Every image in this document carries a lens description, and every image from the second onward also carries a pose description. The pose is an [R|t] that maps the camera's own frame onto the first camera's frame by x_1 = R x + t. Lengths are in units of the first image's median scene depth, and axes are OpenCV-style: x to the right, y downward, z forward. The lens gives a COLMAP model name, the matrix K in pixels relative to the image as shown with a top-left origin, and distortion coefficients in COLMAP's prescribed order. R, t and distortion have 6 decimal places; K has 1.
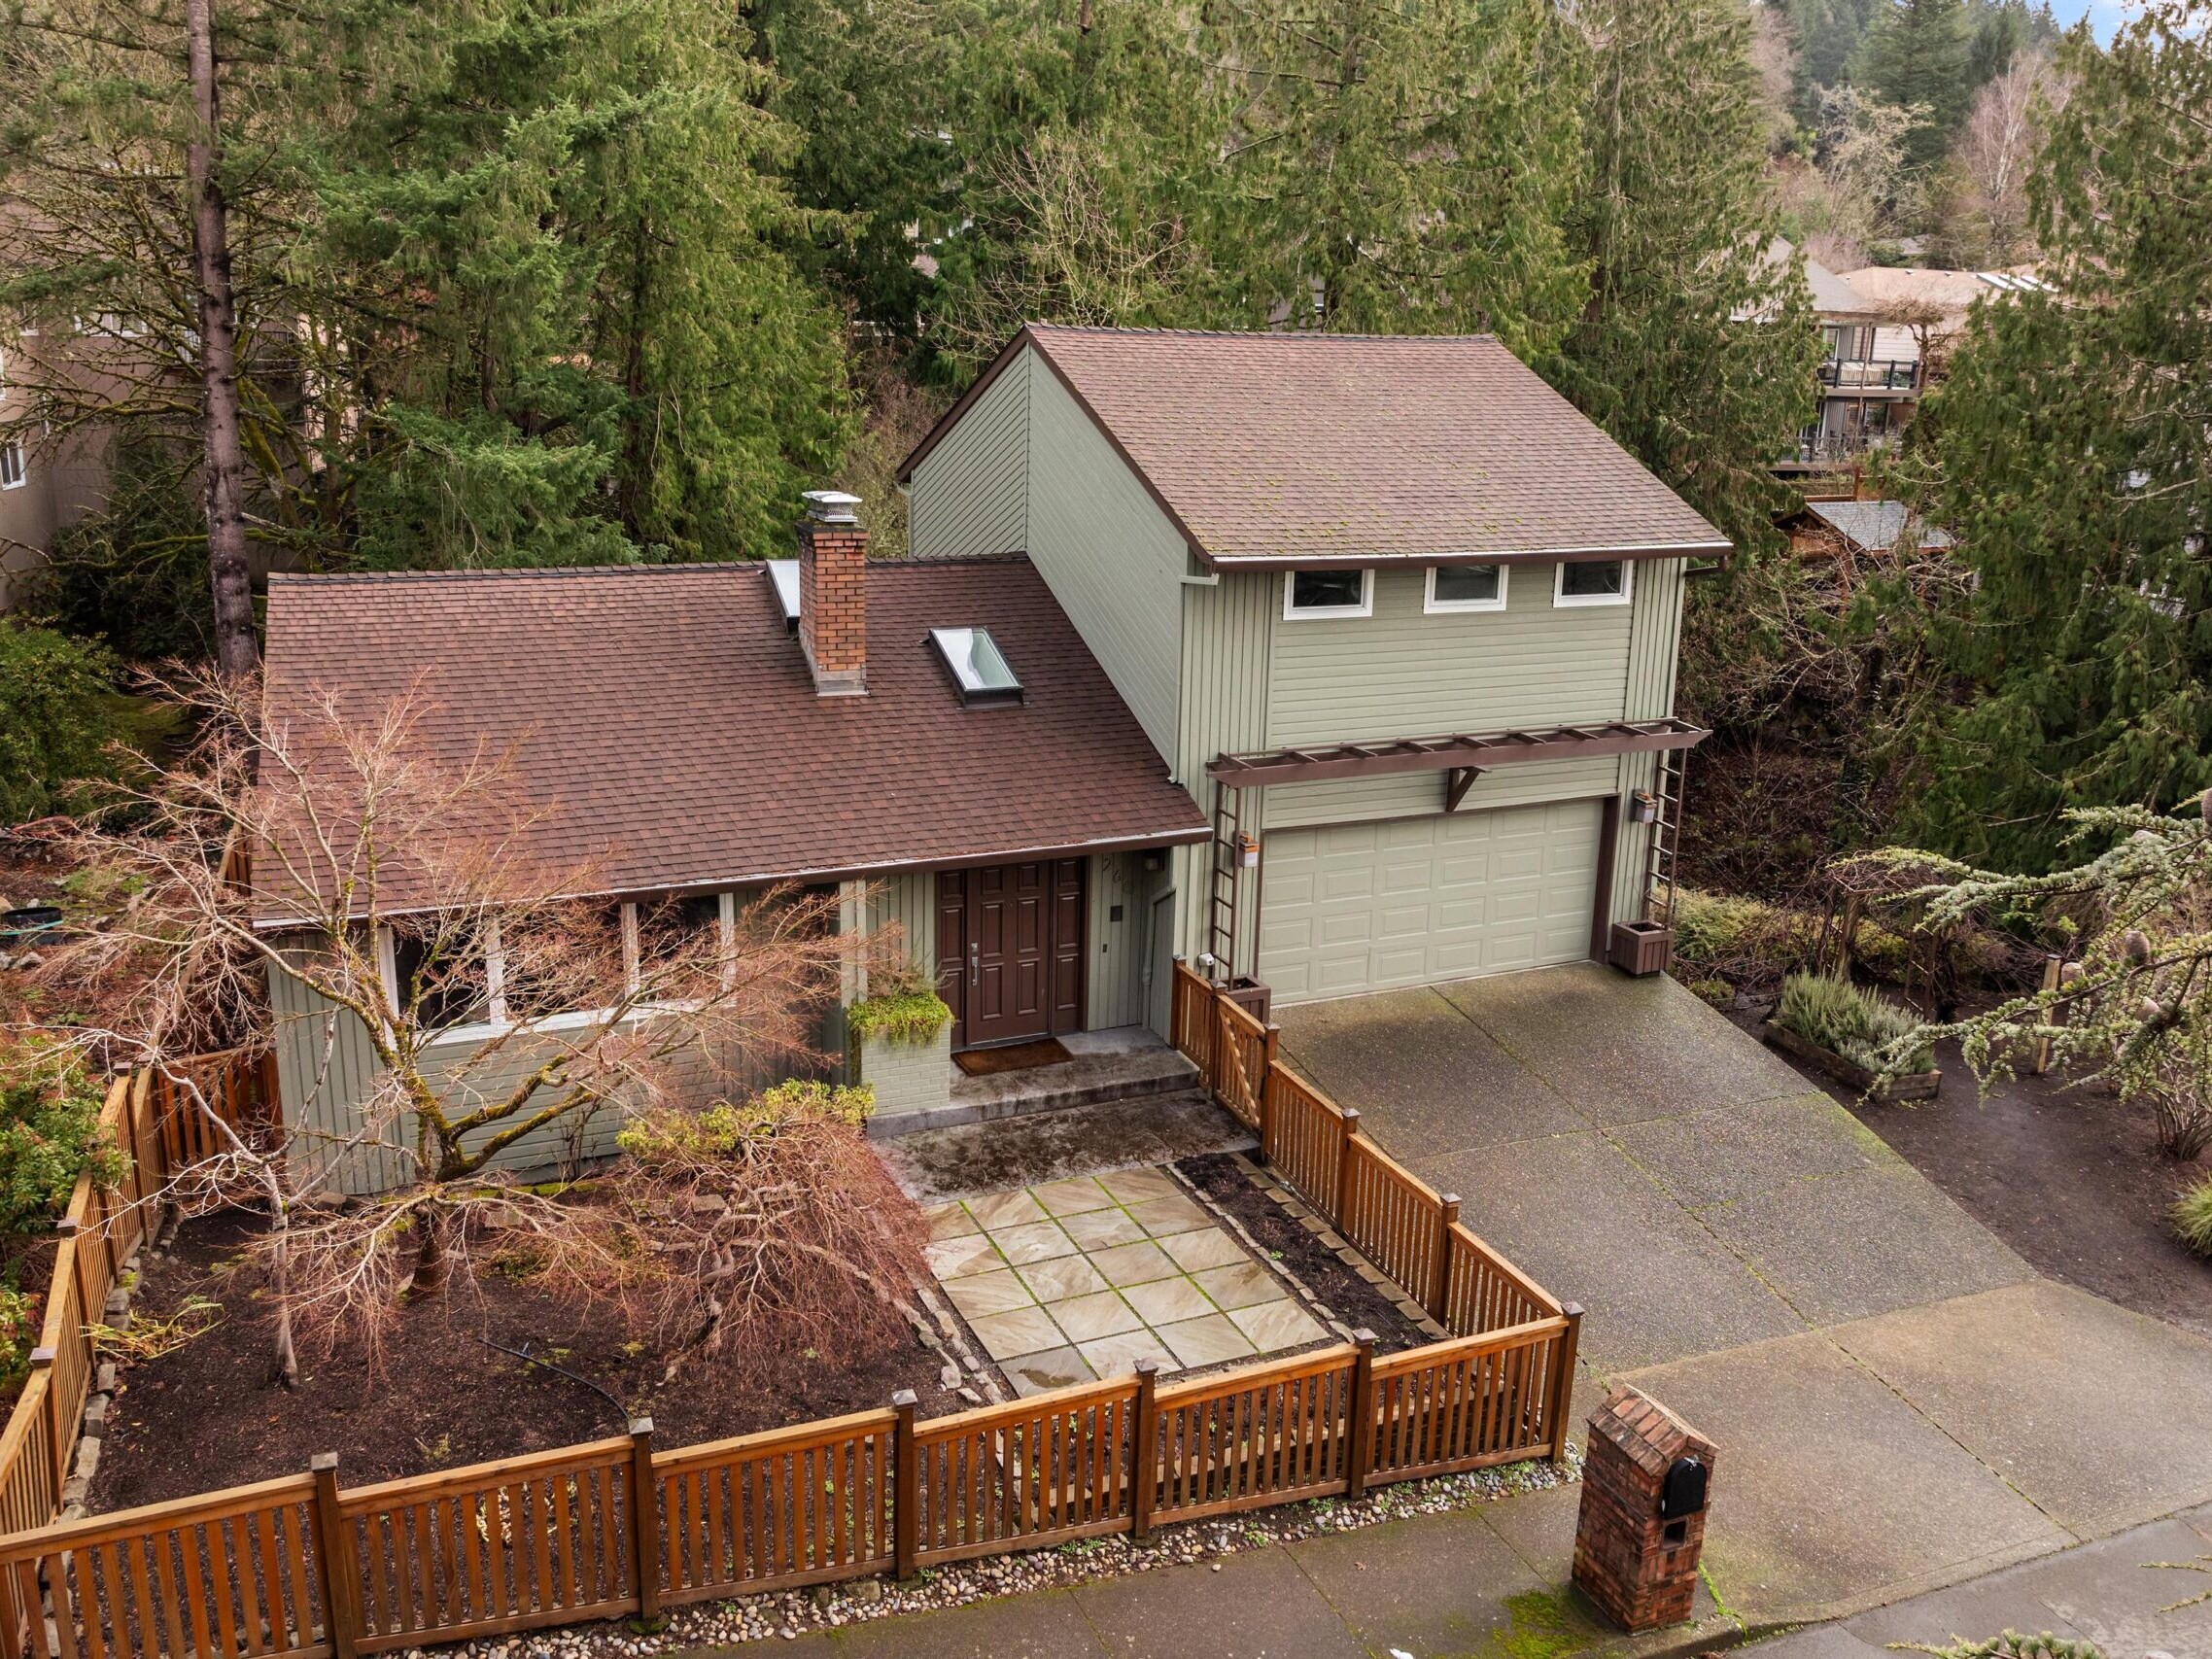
lens RADIAL K [[1644.9, 0, 1103.8], [0, 1644.9, 826.5], [0, 0, 1]] dist [-0.014752, -0.027765]
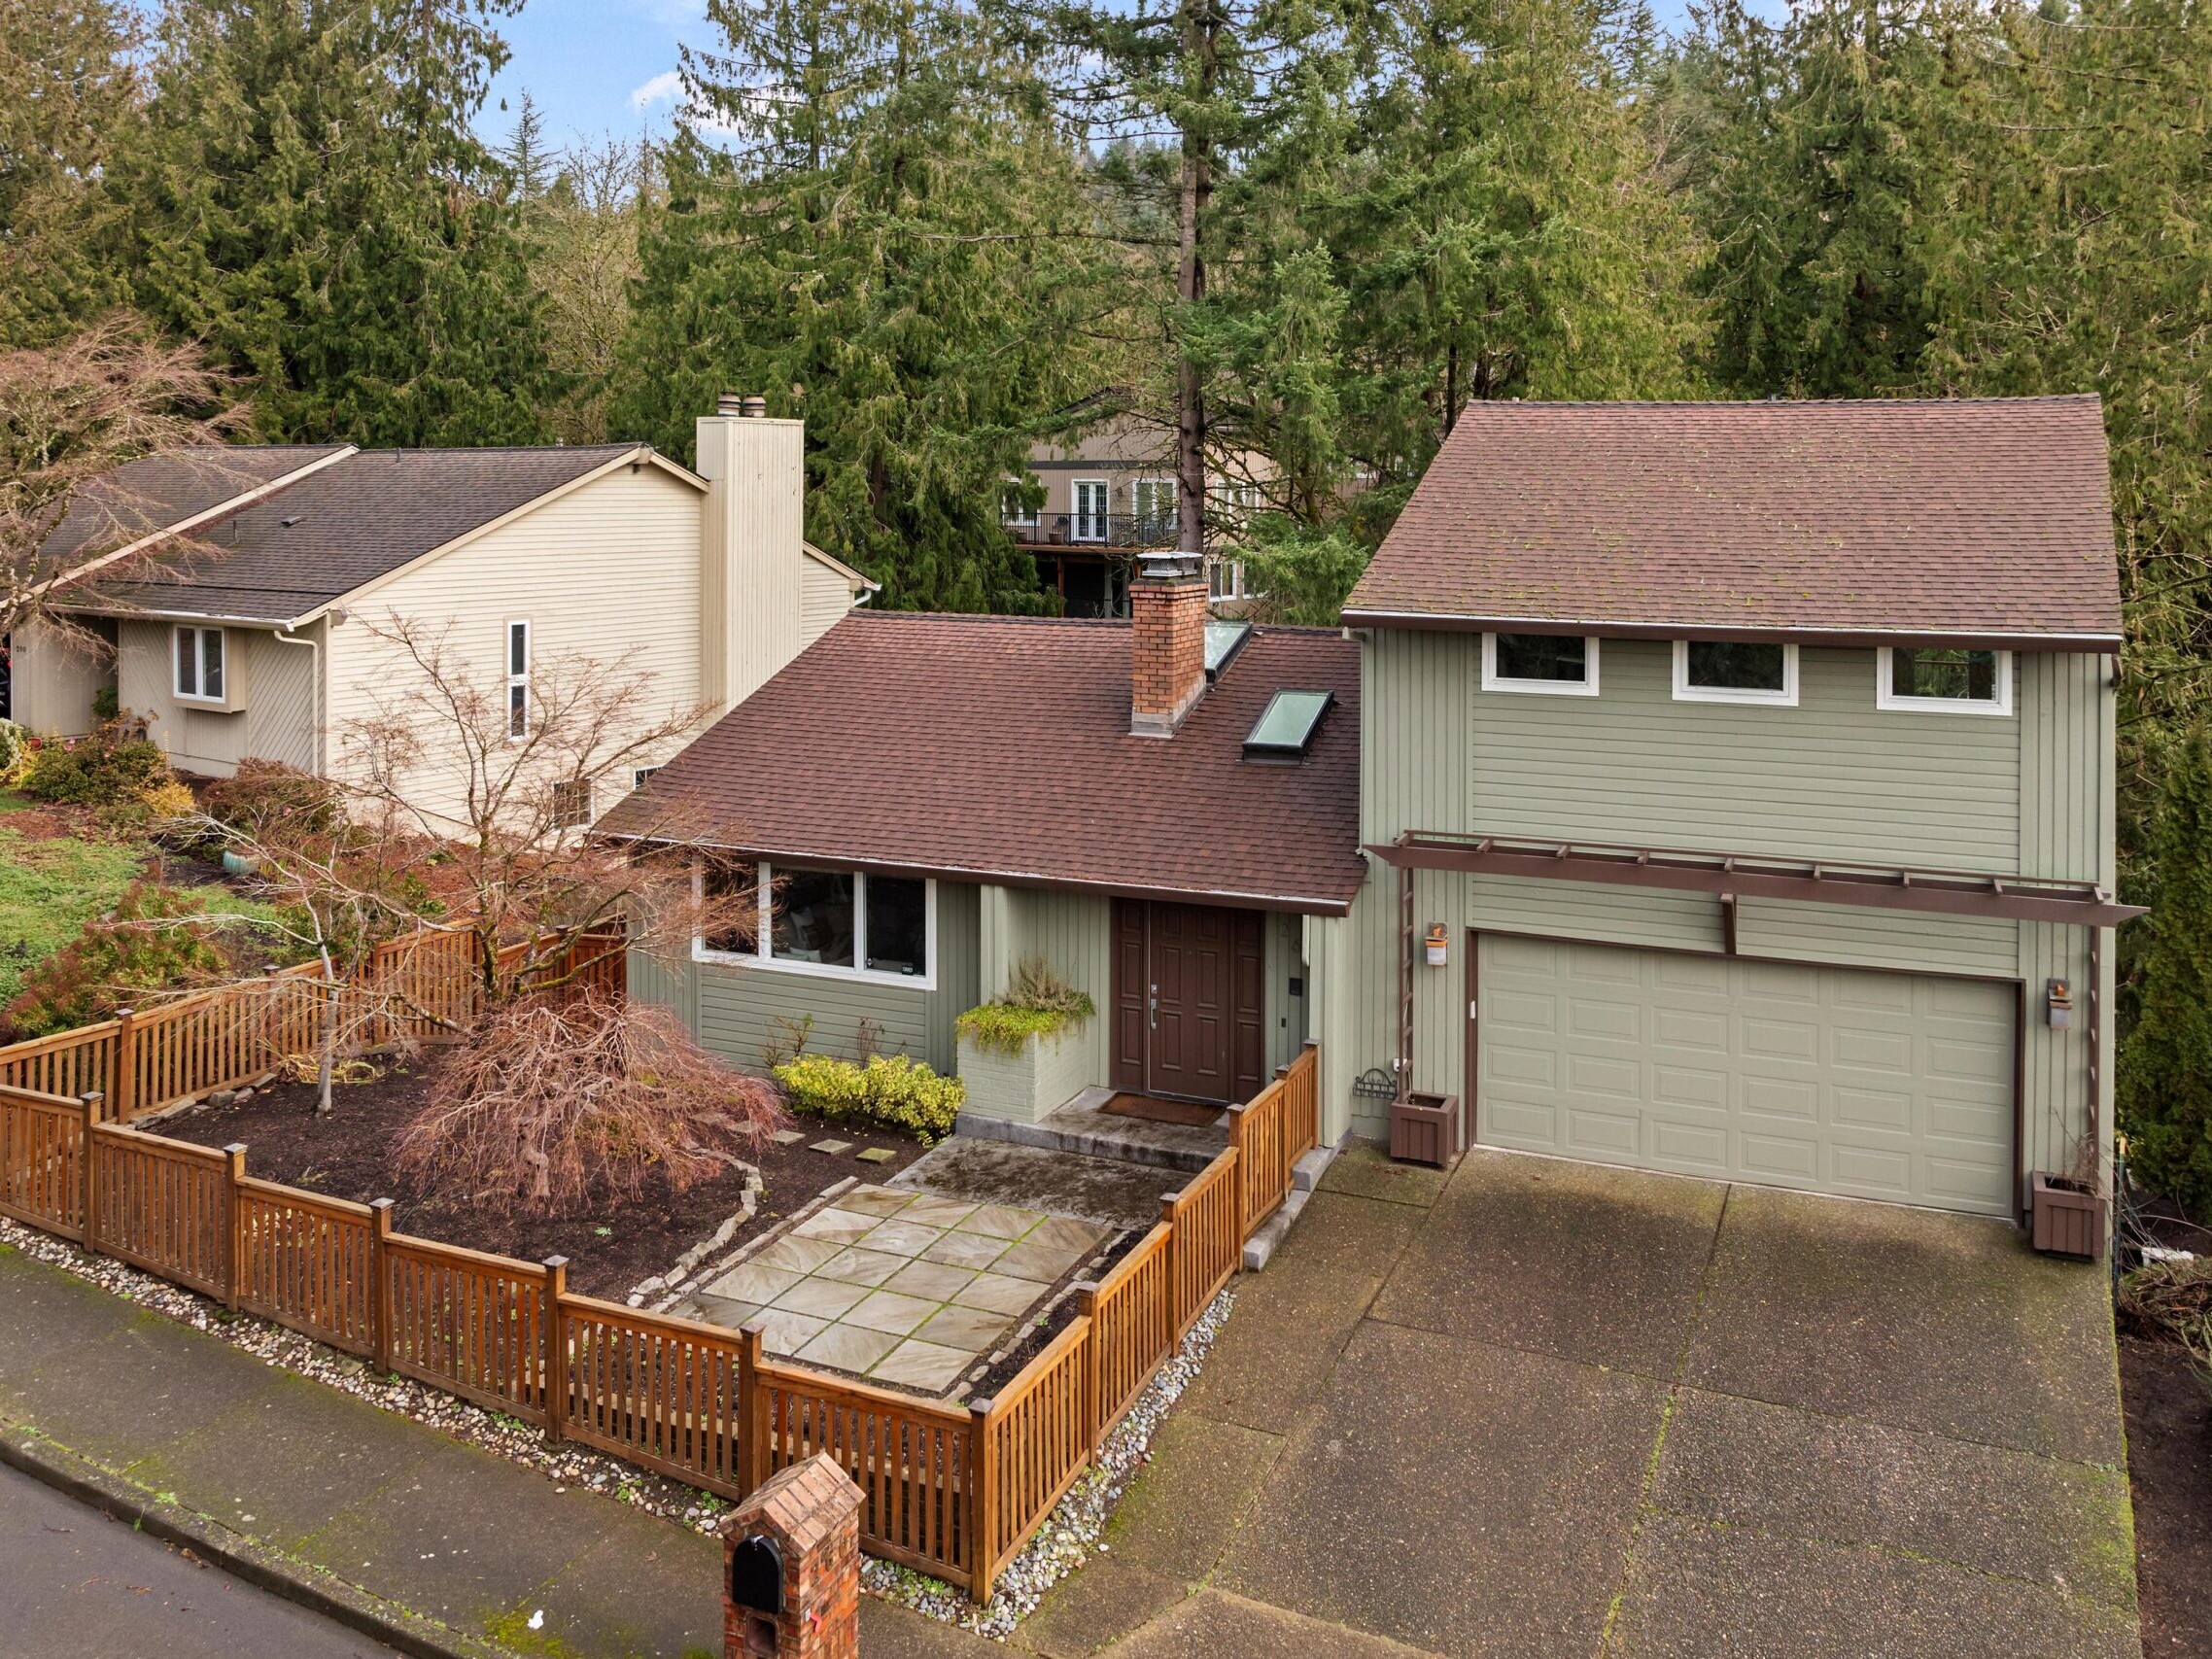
lens RADIAL K [[1644.9, 0, 1107.2], [0, 1644.9, 827.5], [0, 0, 1]] dist [-0.014752, -0.027765]
pose [[0.702800, 0.148676, -0.695678, 0.578425], [-0.163742, 0.985468, 0.045189, -0.058417], [0.692287, 0.082153, 0.716931, 0.233695]]
